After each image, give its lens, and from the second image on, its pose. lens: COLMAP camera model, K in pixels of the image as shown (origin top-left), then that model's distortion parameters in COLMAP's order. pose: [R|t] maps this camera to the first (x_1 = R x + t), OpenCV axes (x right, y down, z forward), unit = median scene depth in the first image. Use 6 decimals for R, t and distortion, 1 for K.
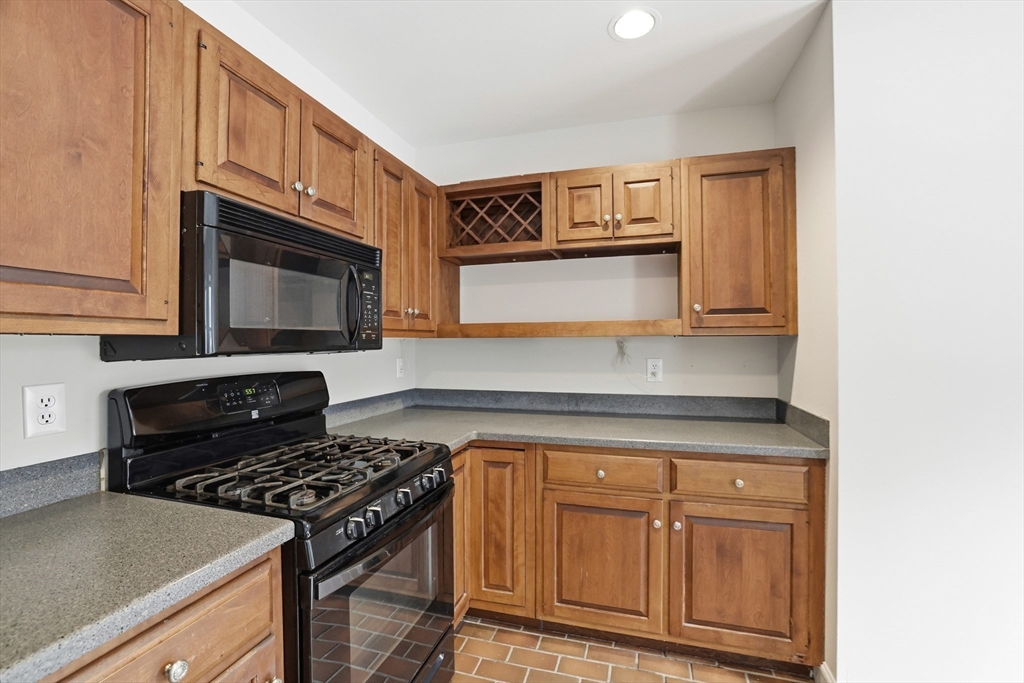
lens RADIAL K [[457.4, 0, 501.3], [0, 457.4, 340.2], [0, 0, 1]] dist [-0.049572, 0.016081]
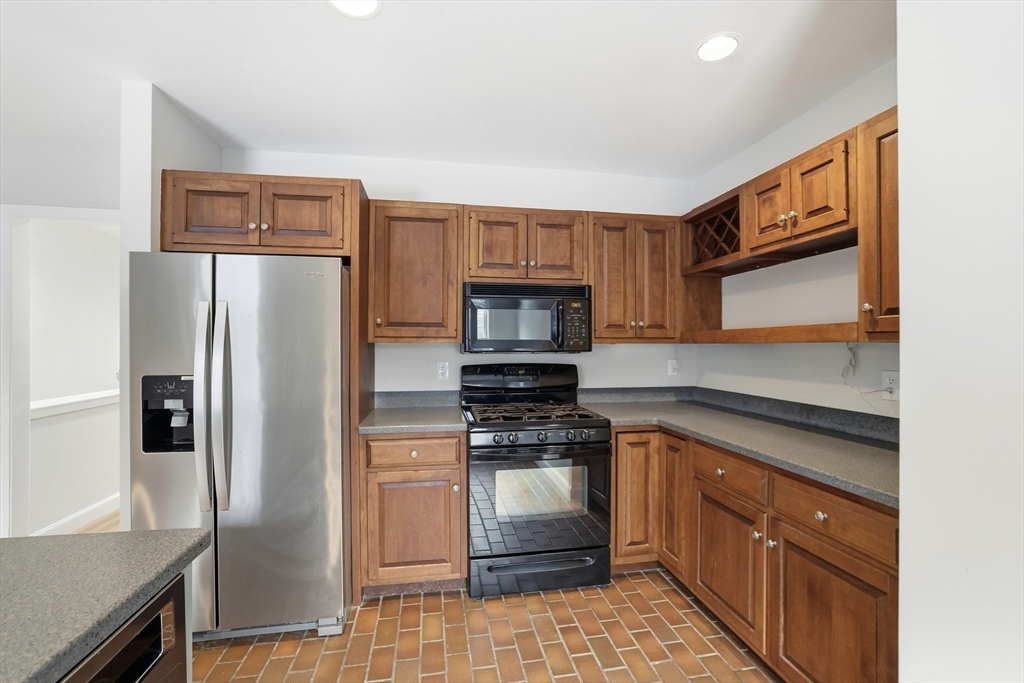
lens RADIAL K [[457.4, 0, 501.3], [0, 457.4, 340.2], [0, 0, 1]] dist [-0.049572, 0.016081]
pose [[0.426140, -0.002204, -0.904654, 0.848900], [-0.001358, 0.999994, -0.003076, -0.010525], [0.904656, 0.002539, 0.426135, 0.074257]]
